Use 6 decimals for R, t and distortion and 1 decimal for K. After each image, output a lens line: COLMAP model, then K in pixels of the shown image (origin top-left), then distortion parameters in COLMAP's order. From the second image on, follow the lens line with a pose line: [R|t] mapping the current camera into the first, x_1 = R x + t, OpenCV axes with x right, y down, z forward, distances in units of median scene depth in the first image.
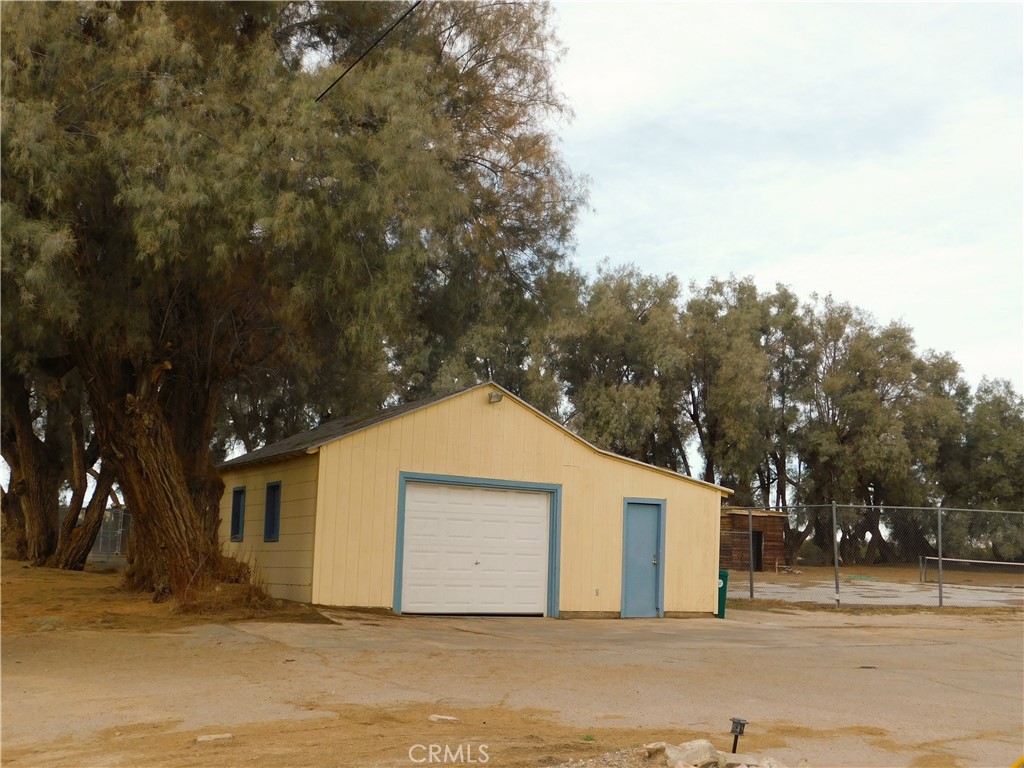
lens RADIAL K [[1200.7, 0, 512.2], [0, 1200.7, 386.5], [0, 0, 1]] dist [-0.013771, 0.000000]
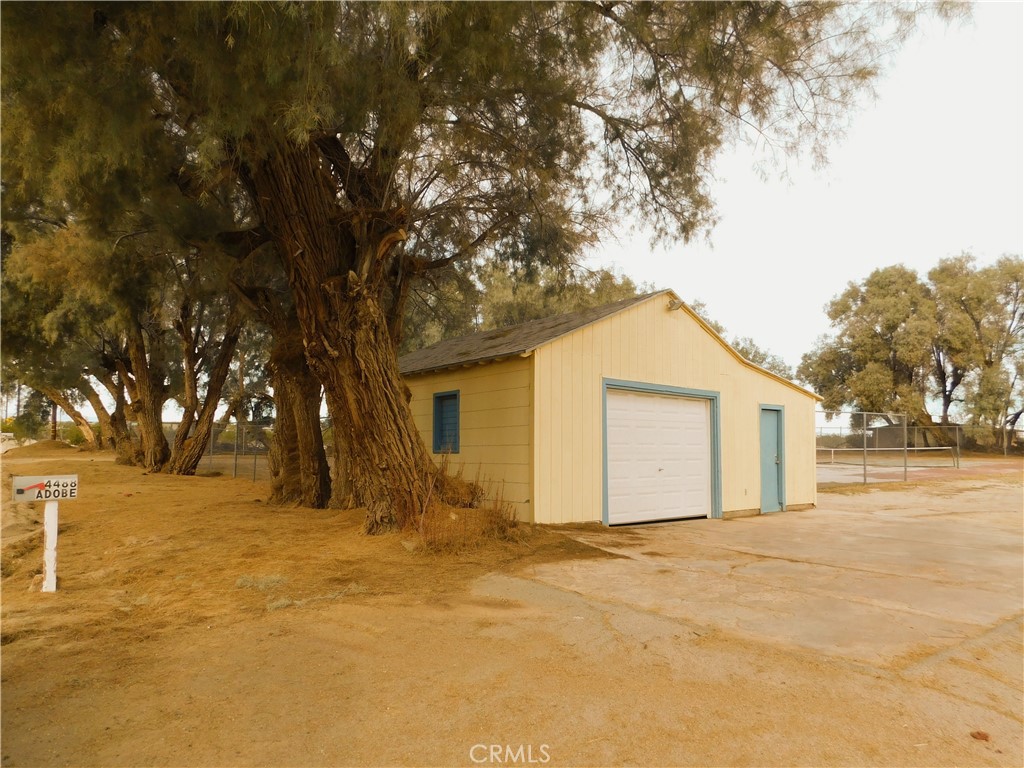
lens RADIAL K [[680.7, 0, 511.8], [0, 680.7, 383.6], [0, 0, 1]] dist [-0.058885, 0.026049]
pose [[0.986725, -0.007072, 0.162248, -0.253745], [-0.000946, 0.998784, 0.049292, 0.049413], [-0.162399, -0.048791, 0.985518, 0.487109]]
